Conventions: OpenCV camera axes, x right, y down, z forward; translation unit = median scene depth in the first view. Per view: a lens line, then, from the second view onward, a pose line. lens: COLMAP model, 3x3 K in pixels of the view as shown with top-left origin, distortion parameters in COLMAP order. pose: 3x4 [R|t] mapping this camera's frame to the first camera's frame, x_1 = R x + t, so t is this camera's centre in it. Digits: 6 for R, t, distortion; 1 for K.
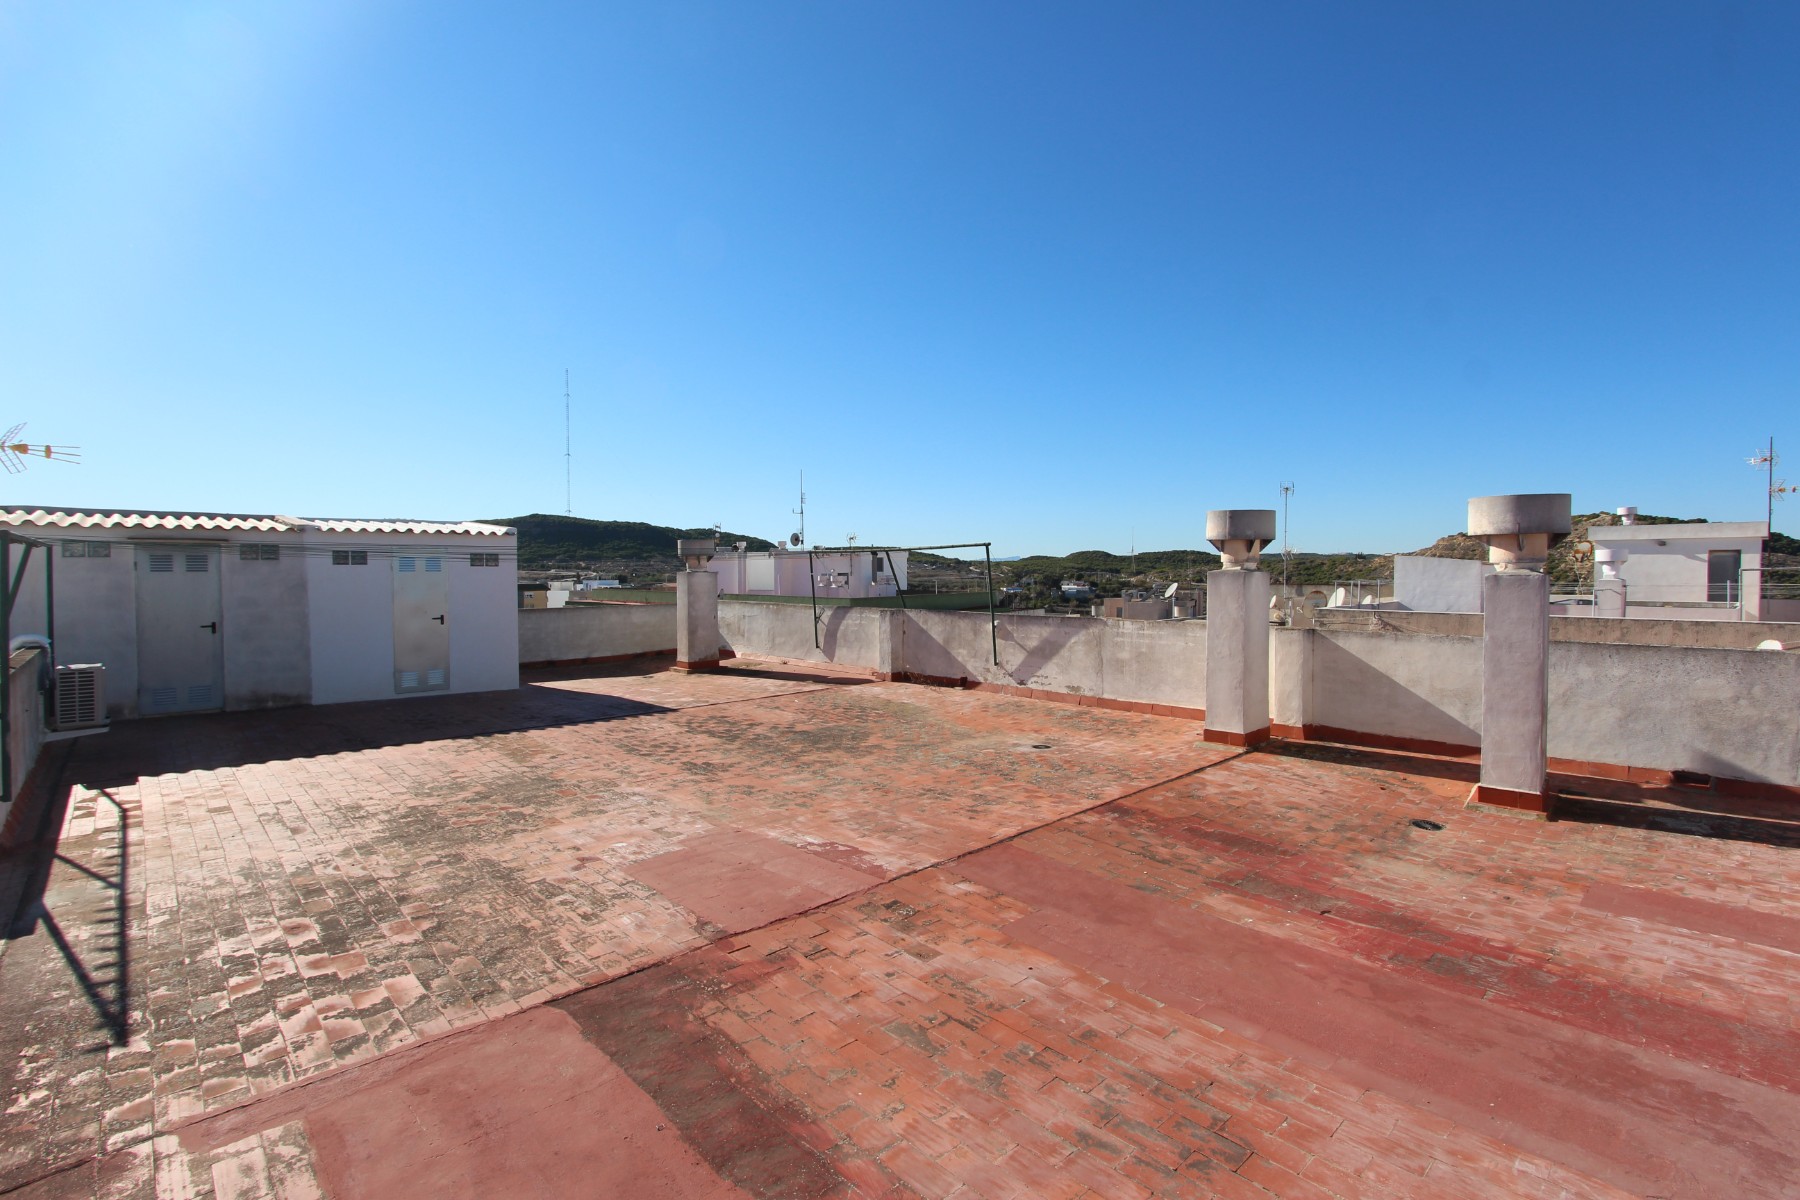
lens RADIAL K [[828.0, 0, 906.4], [0, 828.0, 591.6], [0, 0, 1]] dist [-0.018884, 0.002987]
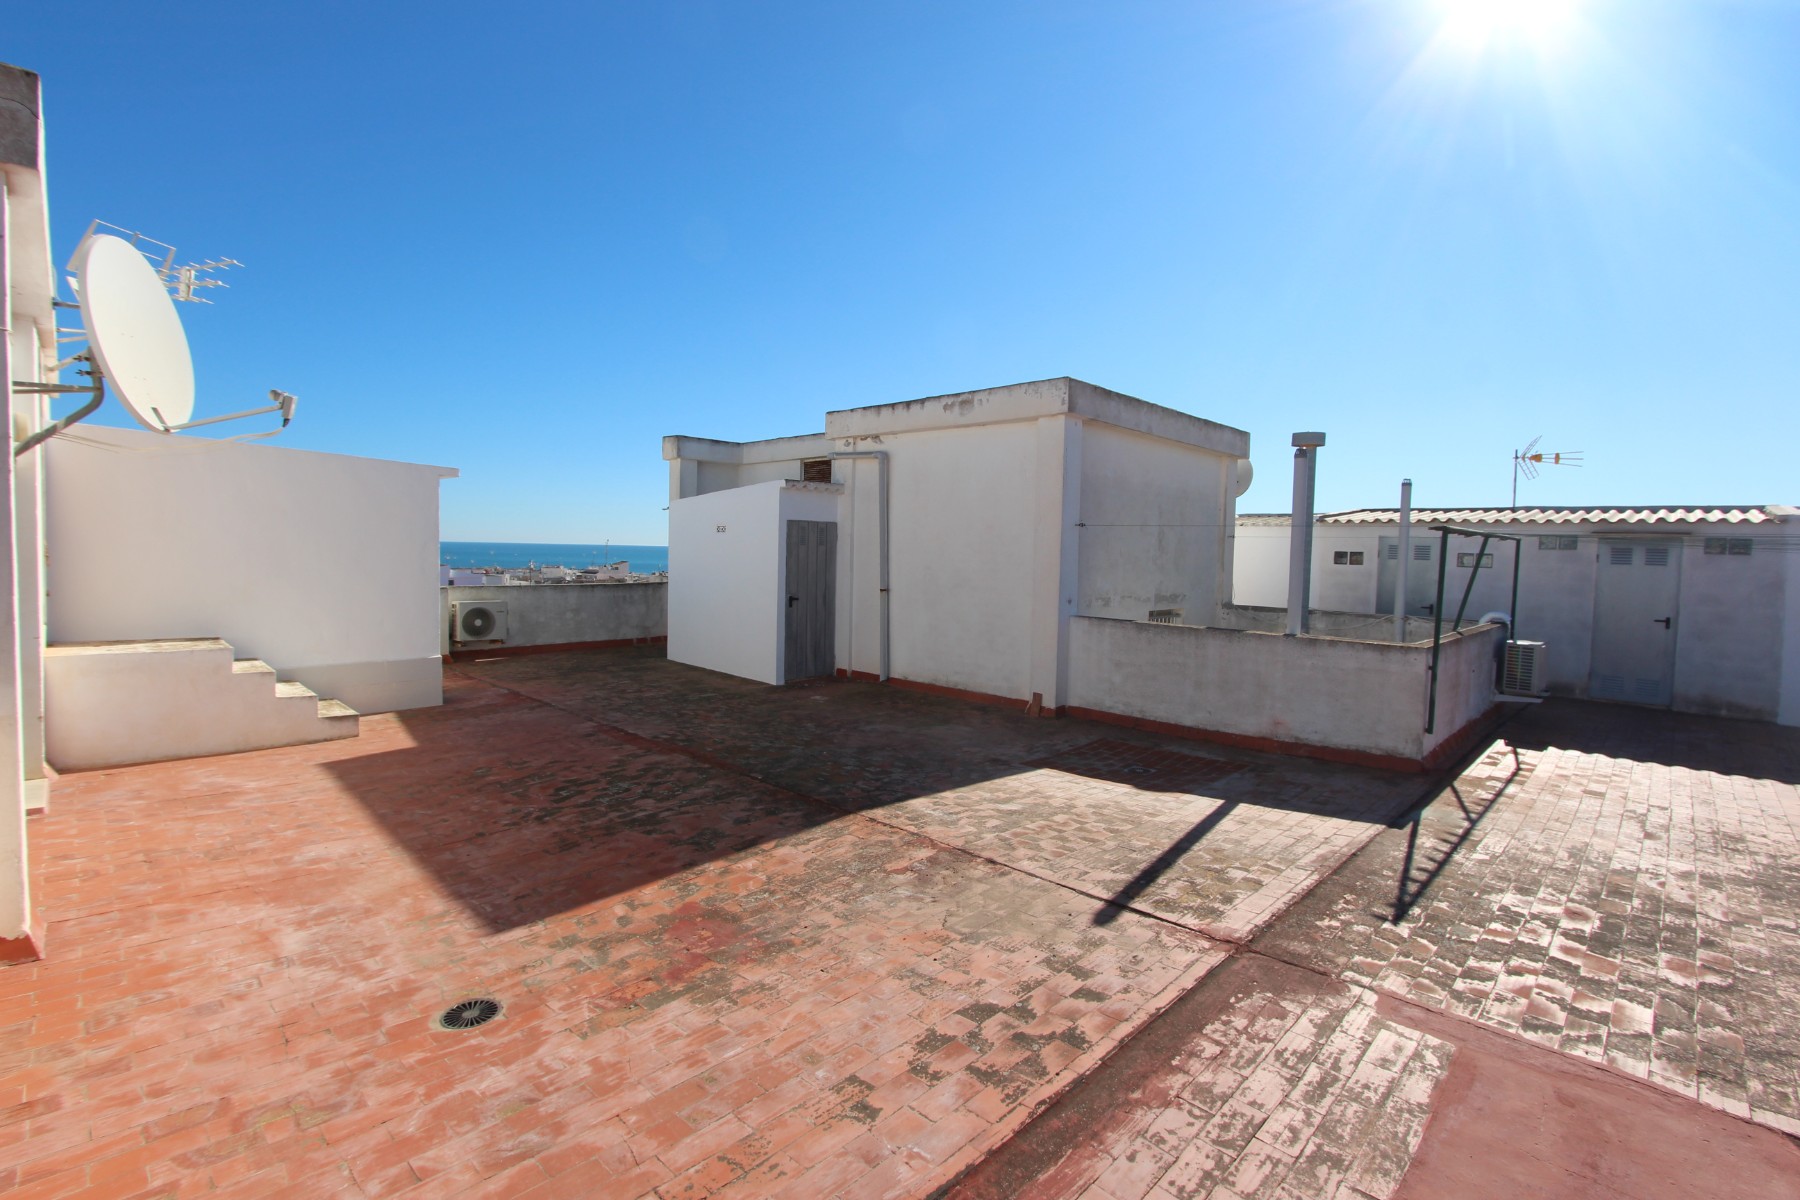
lens RADIAL K [[828.0, 0, 911.2], [0, 828.0, 597.7], [0, 0, 1]] dist [-0.018884, 0.002987]
pose [[0.047785, 0.064419, -0.996778, 0.202977], [-0.051827, 0.996734, 0.061931, 0.001195], [0.997512, 0.048701, 0.050968, 0.110380]]
